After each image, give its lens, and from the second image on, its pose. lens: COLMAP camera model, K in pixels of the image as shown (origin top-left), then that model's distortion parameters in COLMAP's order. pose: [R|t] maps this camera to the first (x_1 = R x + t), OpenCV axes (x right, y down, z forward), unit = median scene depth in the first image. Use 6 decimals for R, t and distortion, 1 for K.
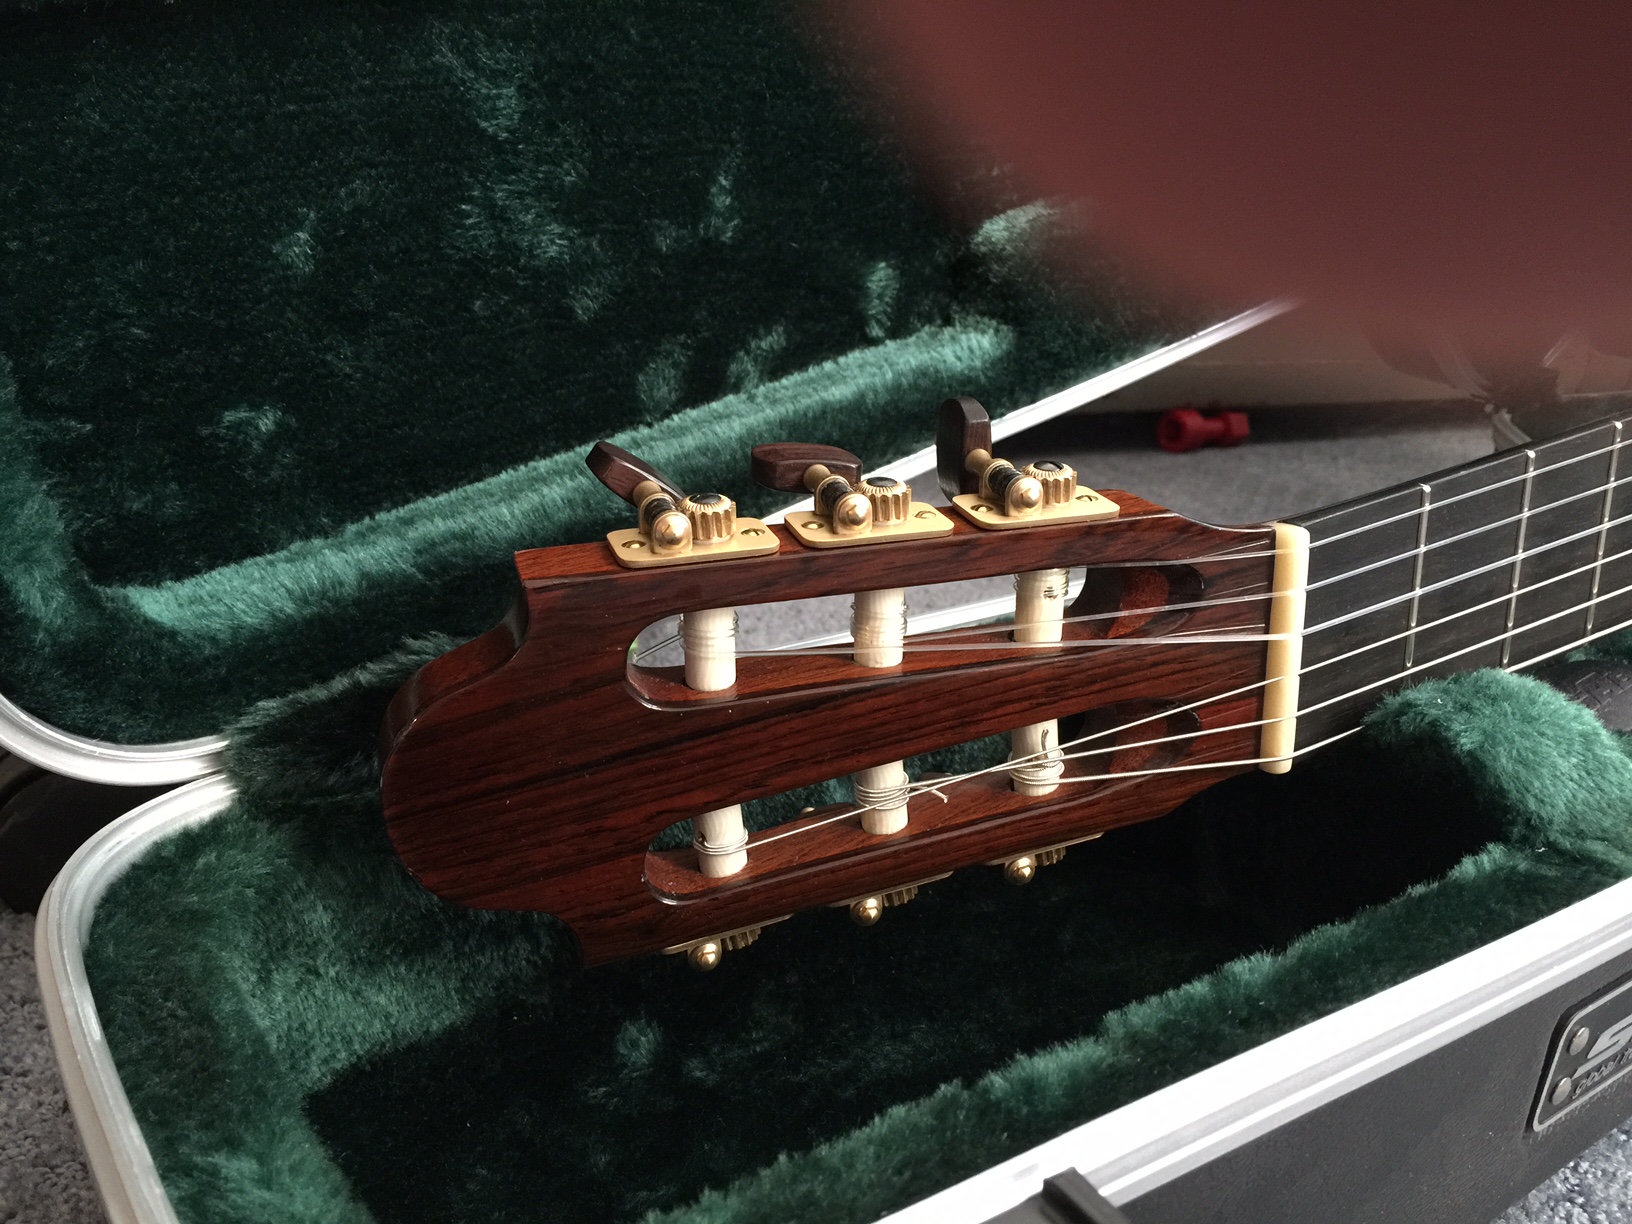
lens RADIAL K [[1400.4, 0, 797.3], [0, 1400.4, 602.1], [0, 0, 1]] dist [0.104402, -0.172621]
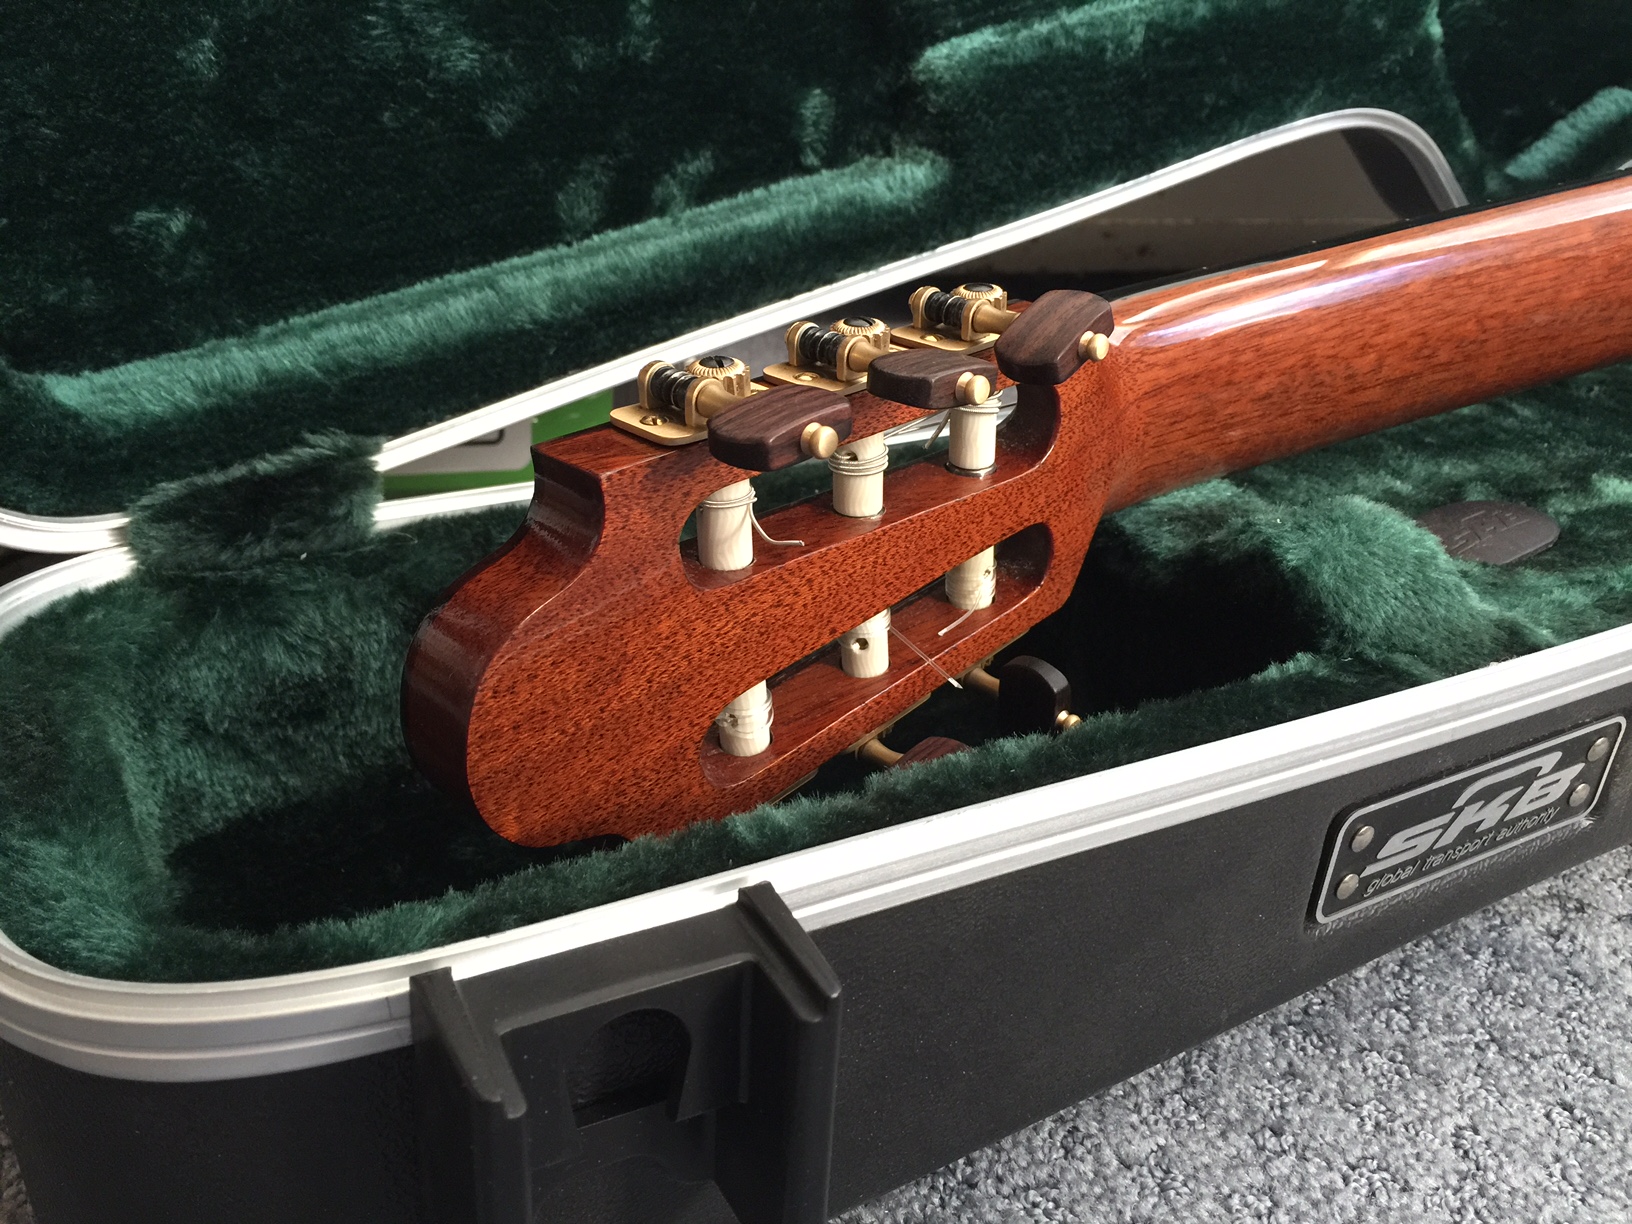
lens RADIAL K [[1400.4, 0, 797.3], [0, 1400.4, 602.1], [0, 0, 1]] dist [0.104402, -0.172621]
pose [[0.997138, 0.036267, -0.066342, 0.166934], [-0.030399, 0.995708, 0.087411, 0.047325], [0.069228, -0.085144, 0.993961, -0.048917]]
